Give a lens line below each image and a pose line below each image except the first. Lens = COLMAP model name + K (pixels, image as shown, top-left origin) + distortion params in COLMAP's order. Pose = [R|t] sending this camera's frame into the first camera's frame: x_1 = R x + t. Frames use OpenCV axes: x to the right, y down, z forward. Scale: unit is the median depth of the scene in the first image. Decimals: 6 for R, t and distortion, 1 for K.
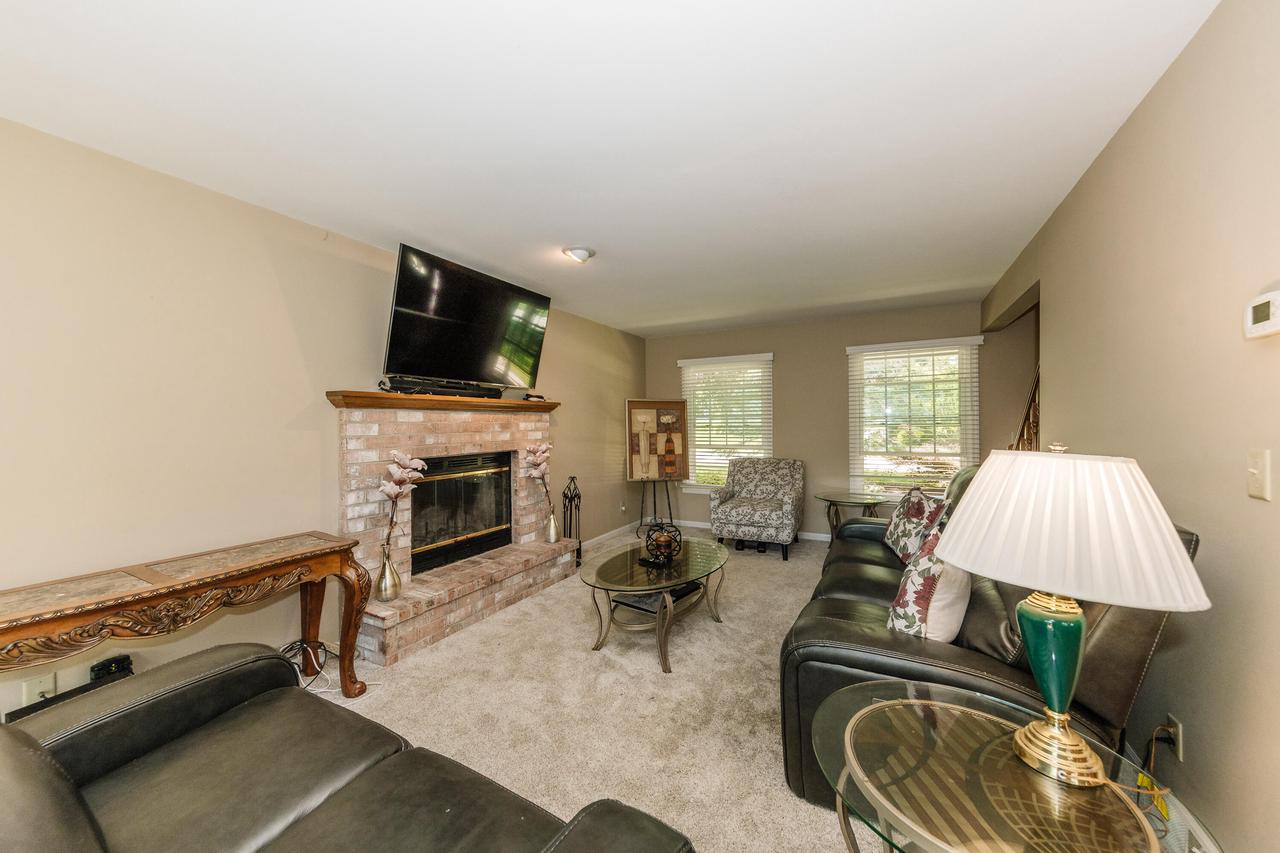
lens RADIAL K [[456.0, 0, 640.0], [0, 456.0, 426.5], [0, 0, 1]] dist [0.000339, 0.000047]
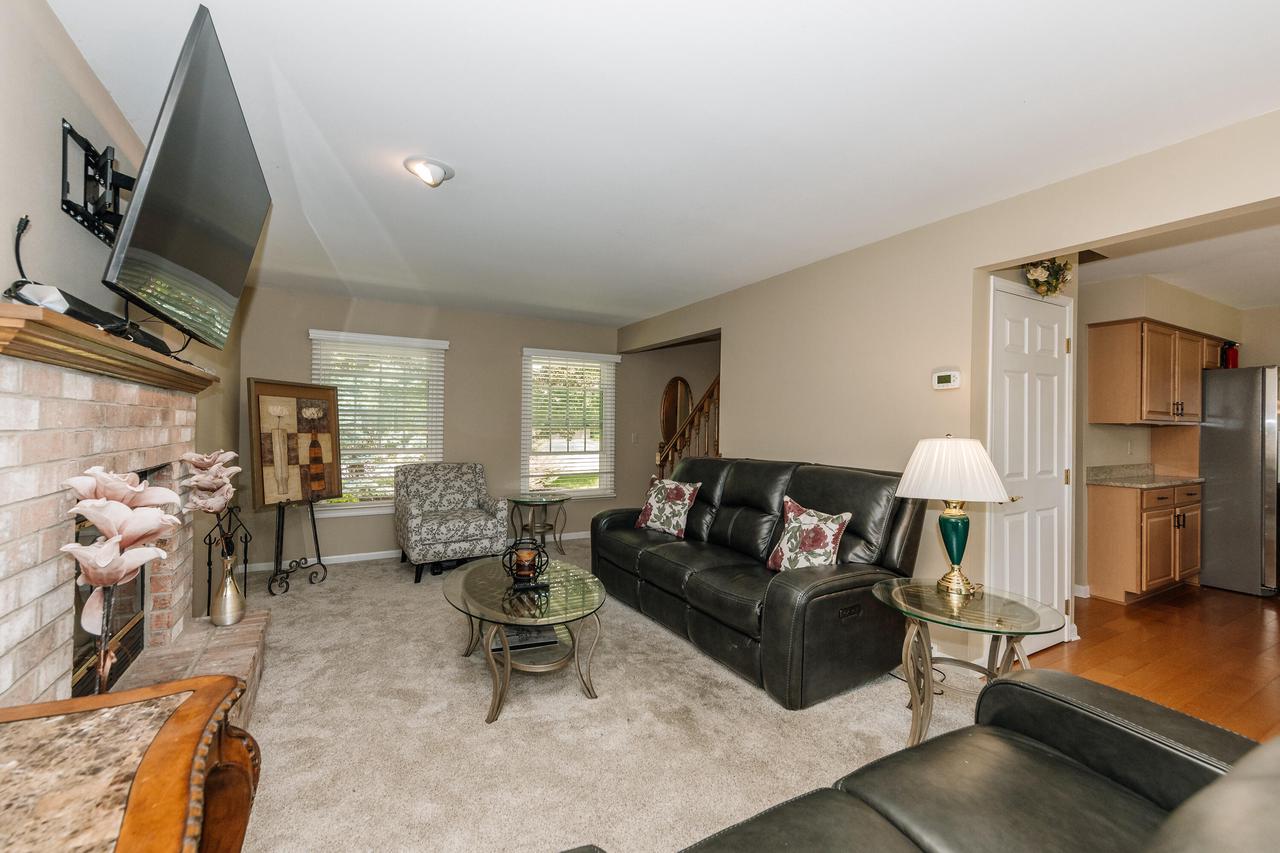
lens RADIAL K [[519.7, 0, 621.7], [0, 519.7, 427.7], [0, 0, 1]] dist [0.000075, -0.000066]
pose [[0.548711, 0.013347, 0.835906, -0.466396], [-0.010903, 0.999902, -0.008809, 0.010706], [-0.835941, -0.004280, 0.548803, 0.241517]]
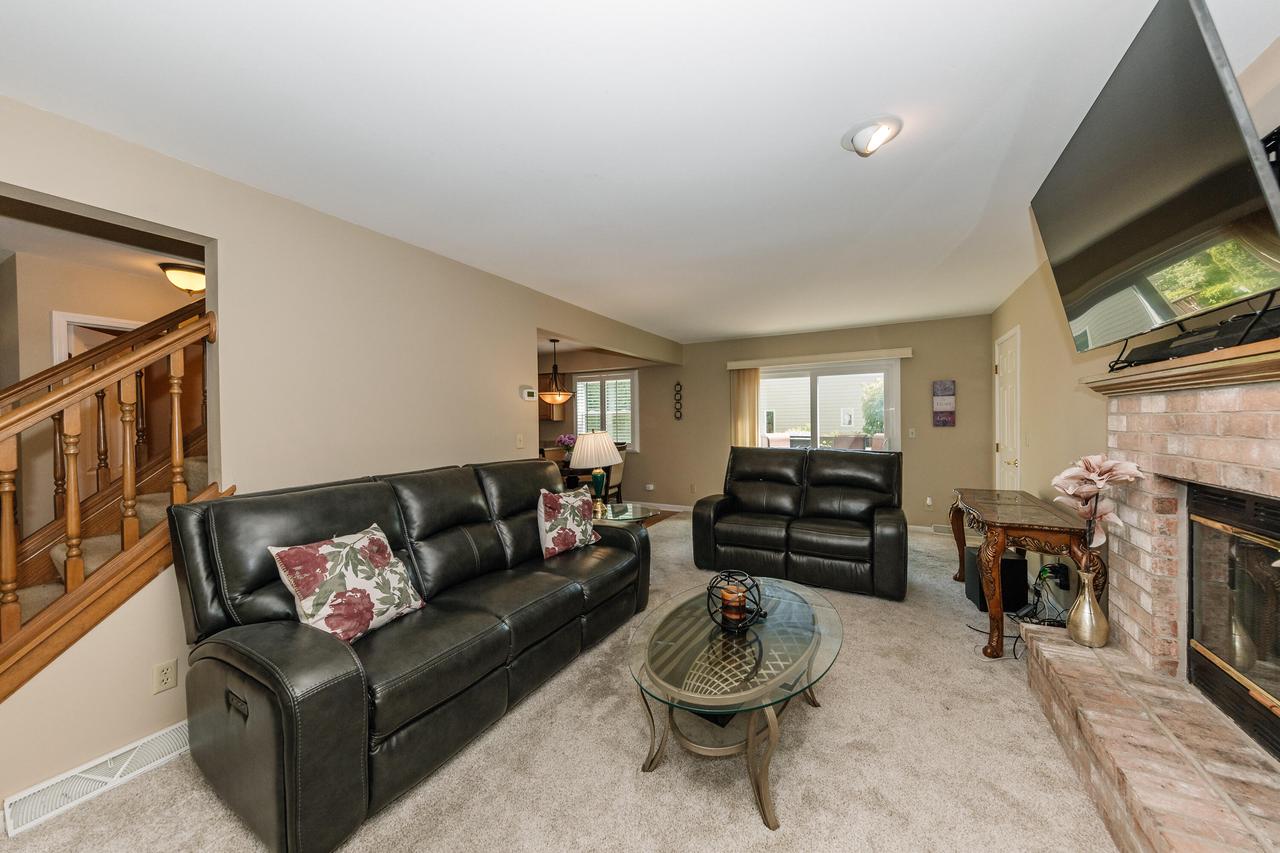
lens RADIAL K [[456.0, 0, 640.0], [0, 456.0, 426.5], [0, 0, 1]] dist [0.000339, 0.000047]
pose [[-0.999778, 0.020539, 0.004695, 0.129709], [0.020629, 0.999583, 0.020200, -0.013390], [-0.004278, 0.020292, -0.999785, 1.197988]]
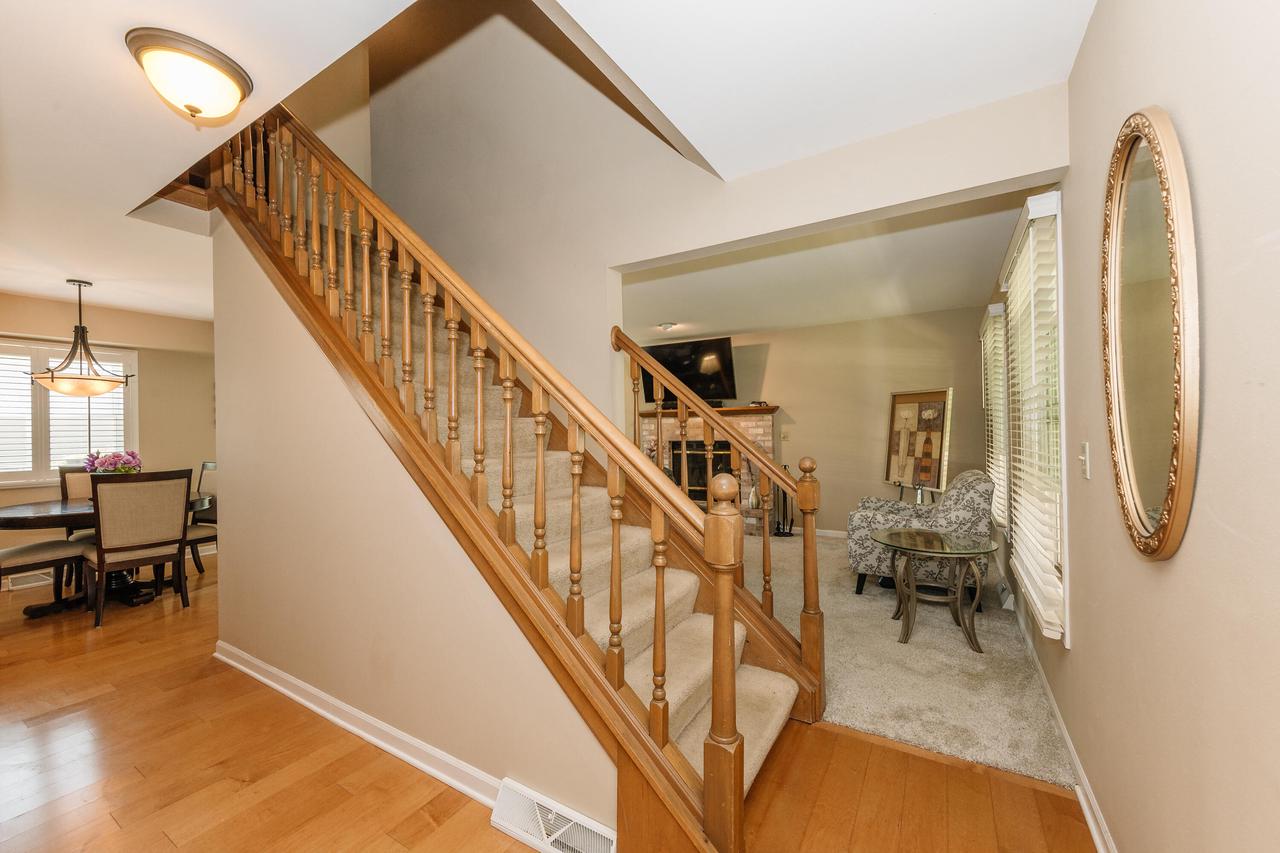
lens RADIAL K [[496.2, 0, 640.0], [0, 496.2, 426.5], [0, 0, 1]] dist [0.000882, -0.000255]
pose [[-0.049221, 0.004600, -0.998777, 1.321624], [0.008530, 0.999955, 0.004185, -0.003599], [0.998752, -0.008313, -0.049258, 0.732258]]
